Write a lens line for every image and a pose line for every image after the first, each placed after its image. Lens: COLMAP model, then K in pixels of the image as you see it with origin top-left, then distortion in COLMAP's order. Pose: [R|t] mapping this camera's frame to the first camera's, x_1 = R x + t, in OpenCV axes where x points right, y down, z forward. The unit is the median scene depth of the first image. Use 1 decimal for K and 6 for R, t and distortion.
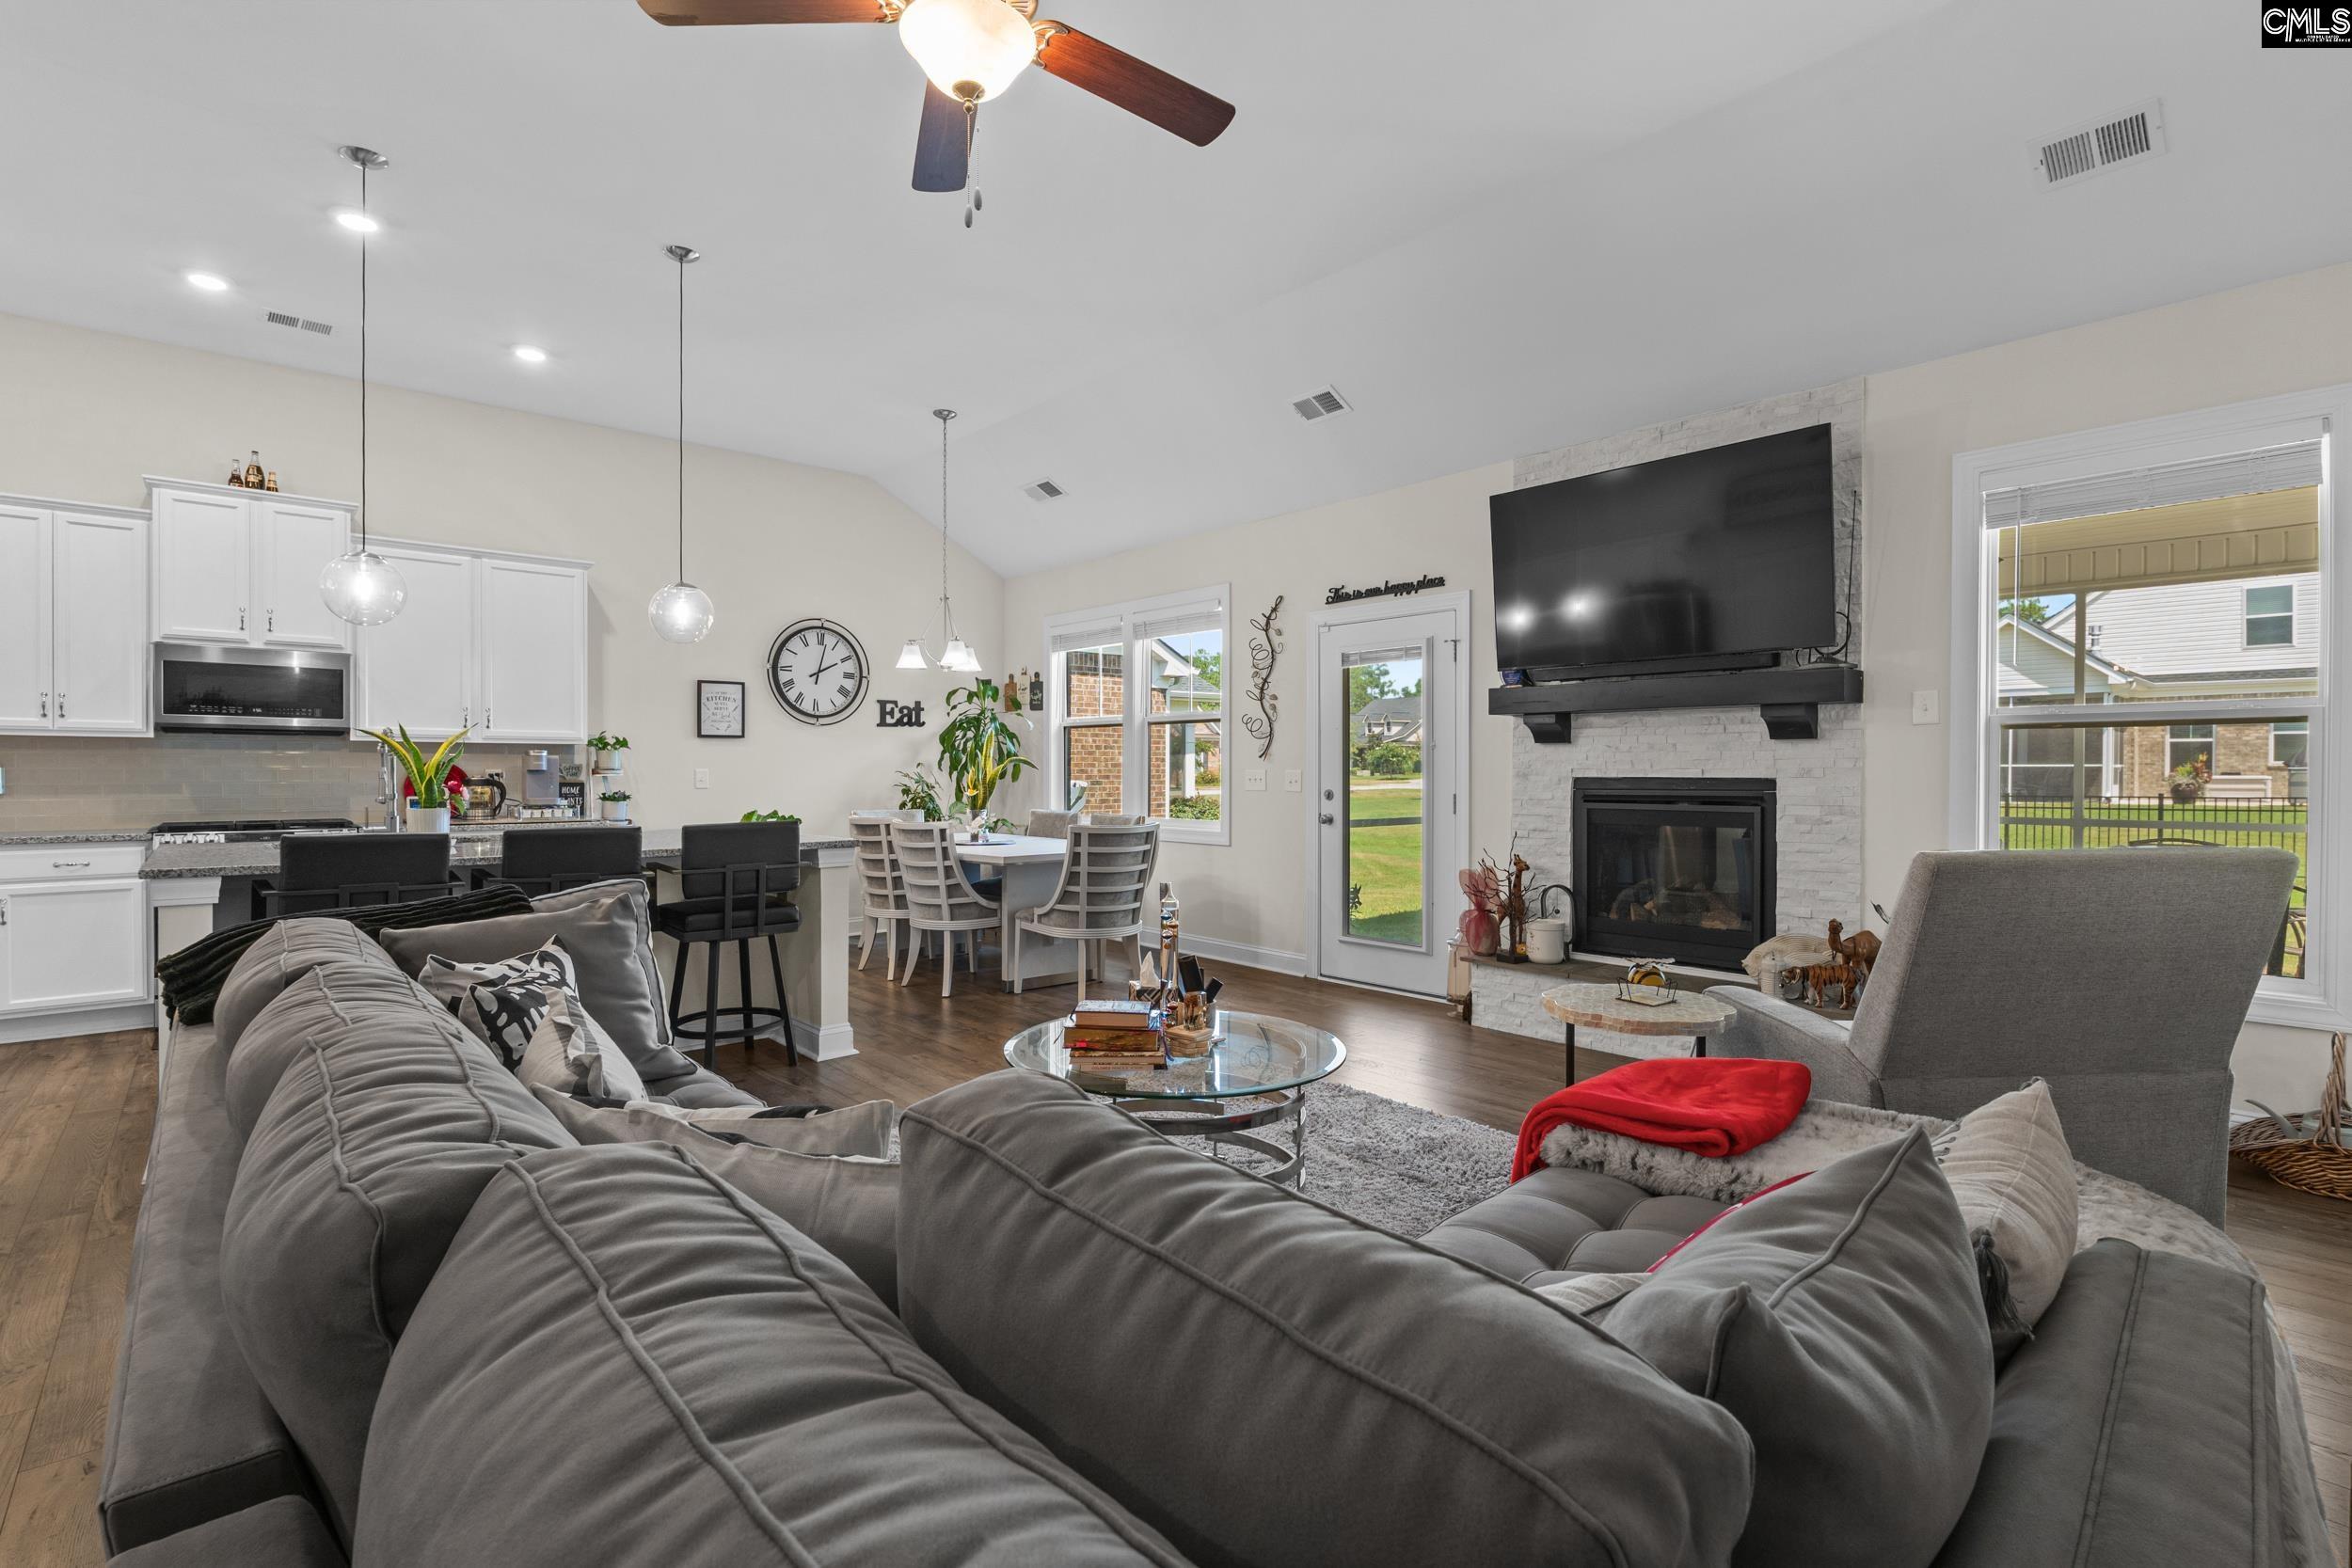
lens RADIAL K [[1083.6, 0, 1182.1], [0, 1083.6, 781.2], [0, 0, 1]] dist [-0.010211, 0.000857]
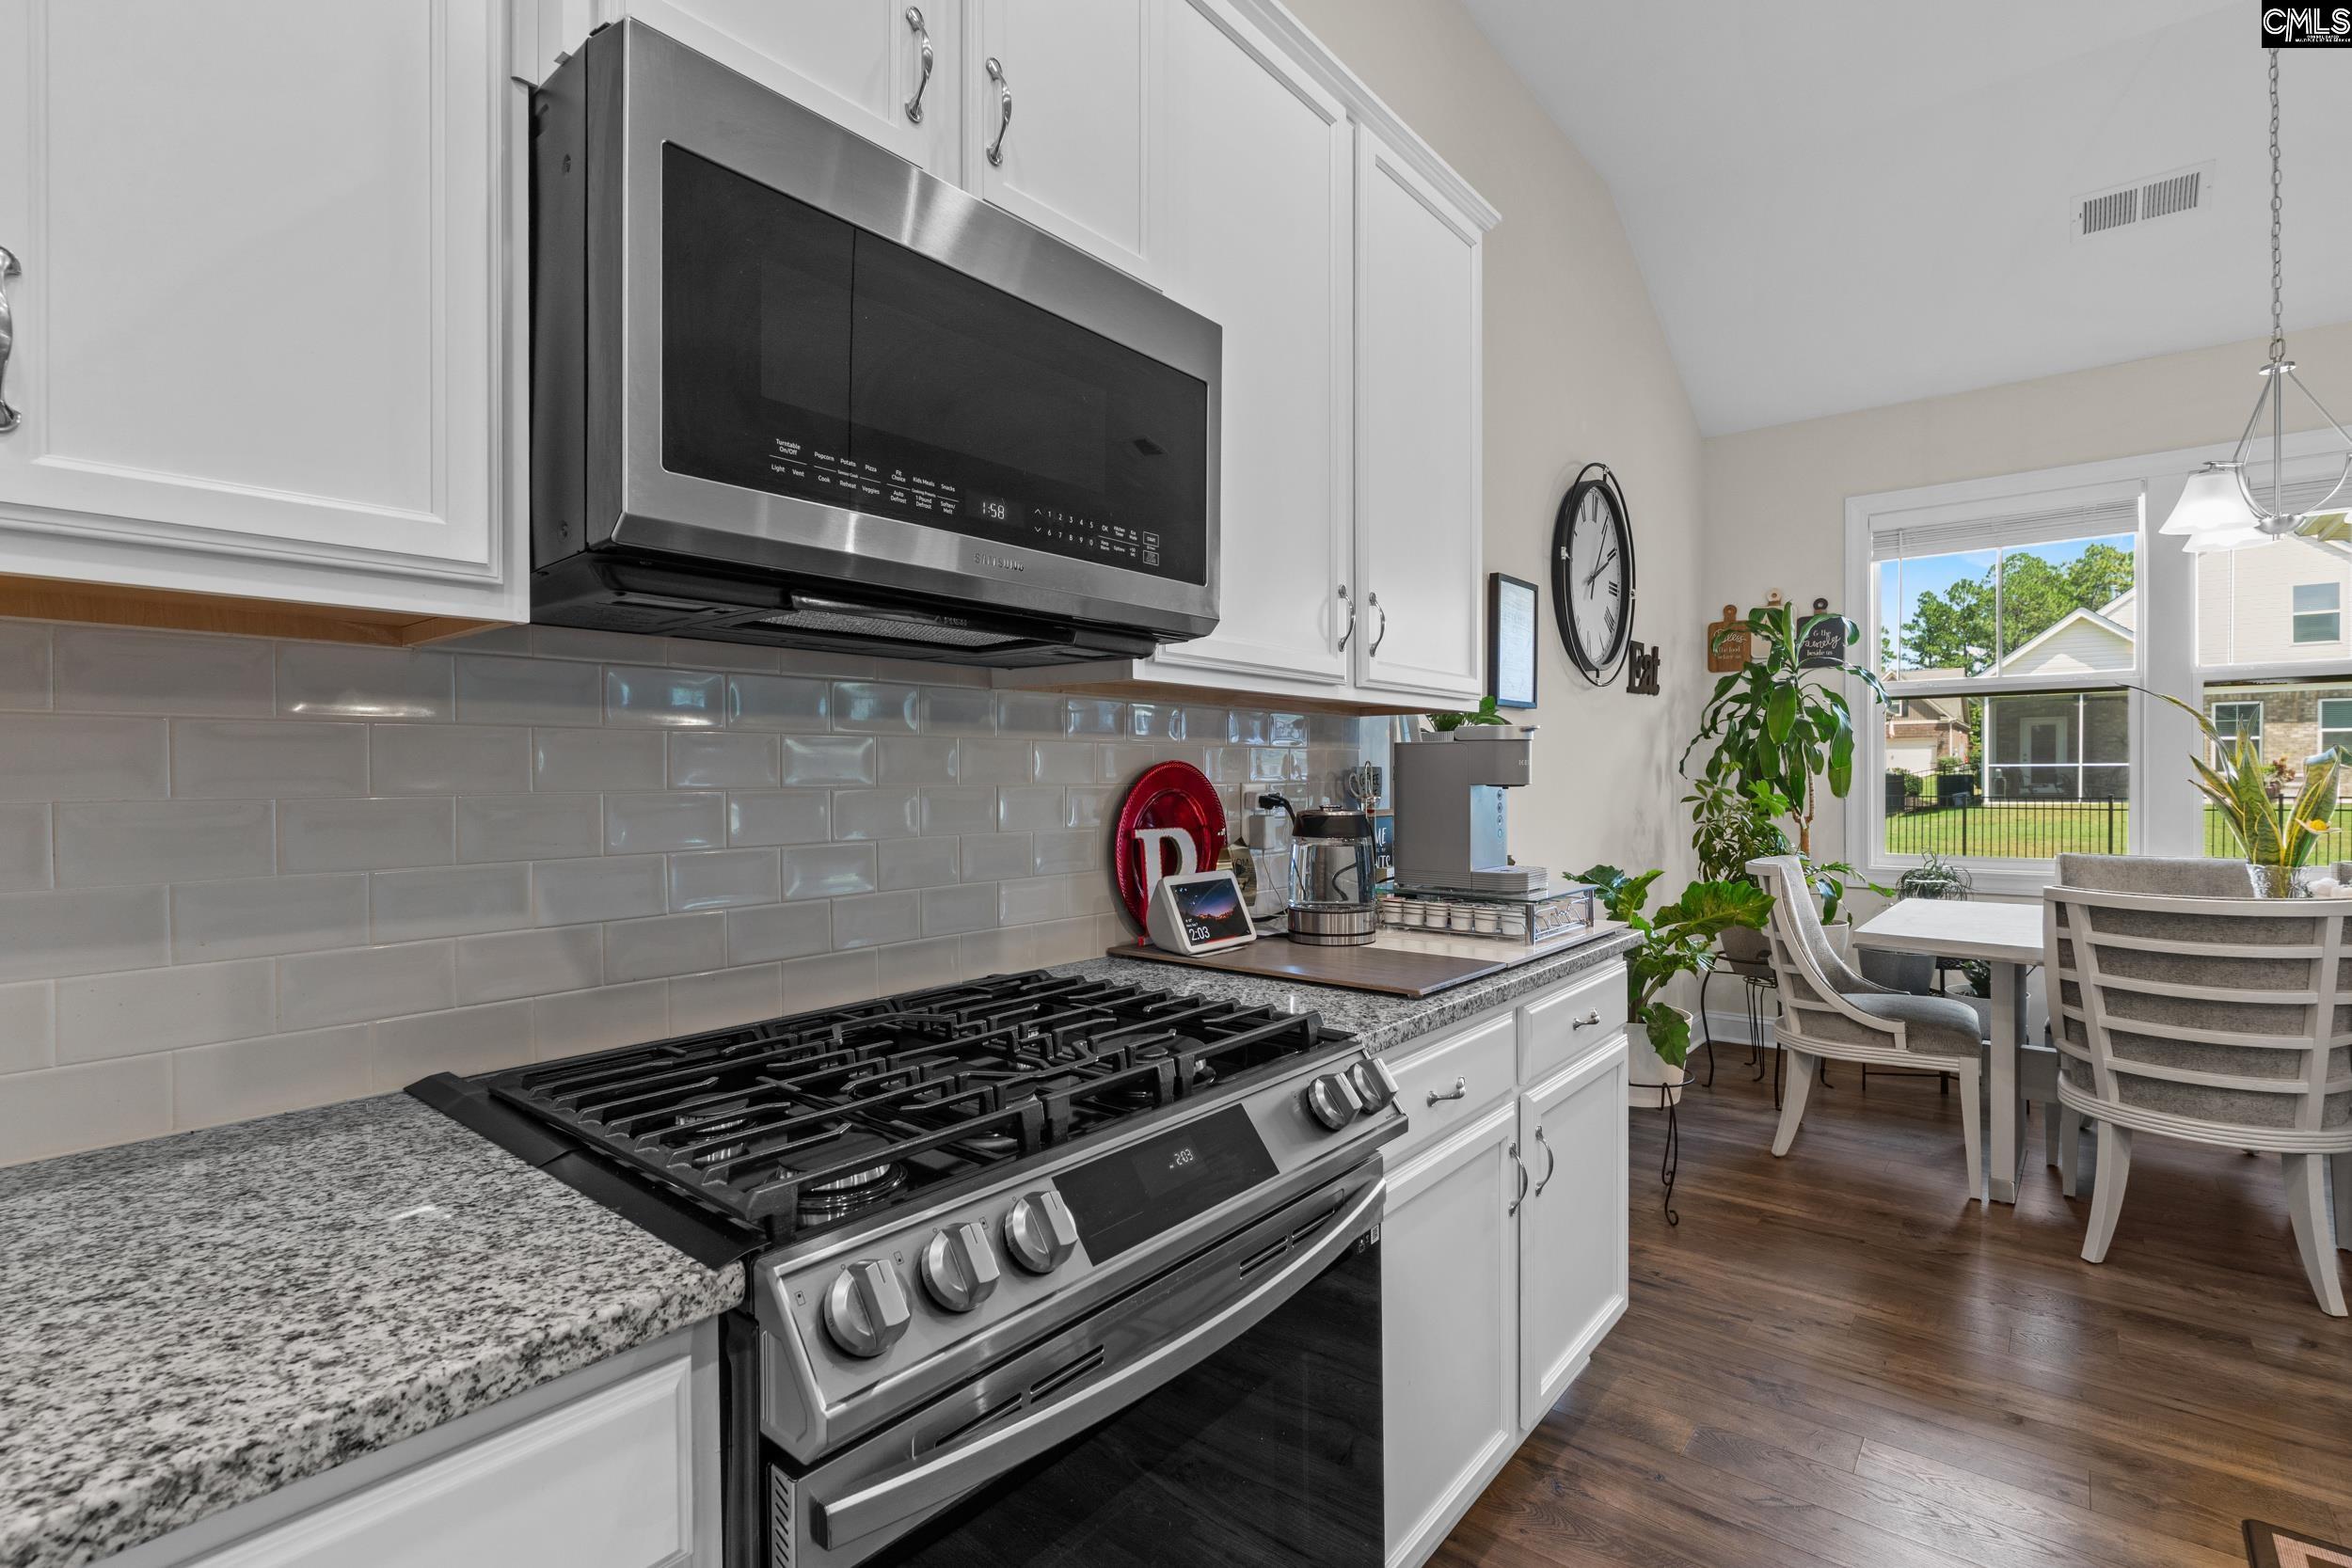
lens RADIAL K [[1083.6, 0, 1160.1], [0, 1083.6, 767.4], [0, 0, 1]] dist [-0.010211, 0.000857]
pose [[0.993241, 0.000749, 0.116070, -0.555290], [0.000281, 0.999961, -0.008859, -0.011341], [-0.116072, 0.008831, 0.993202, 0.519066]]
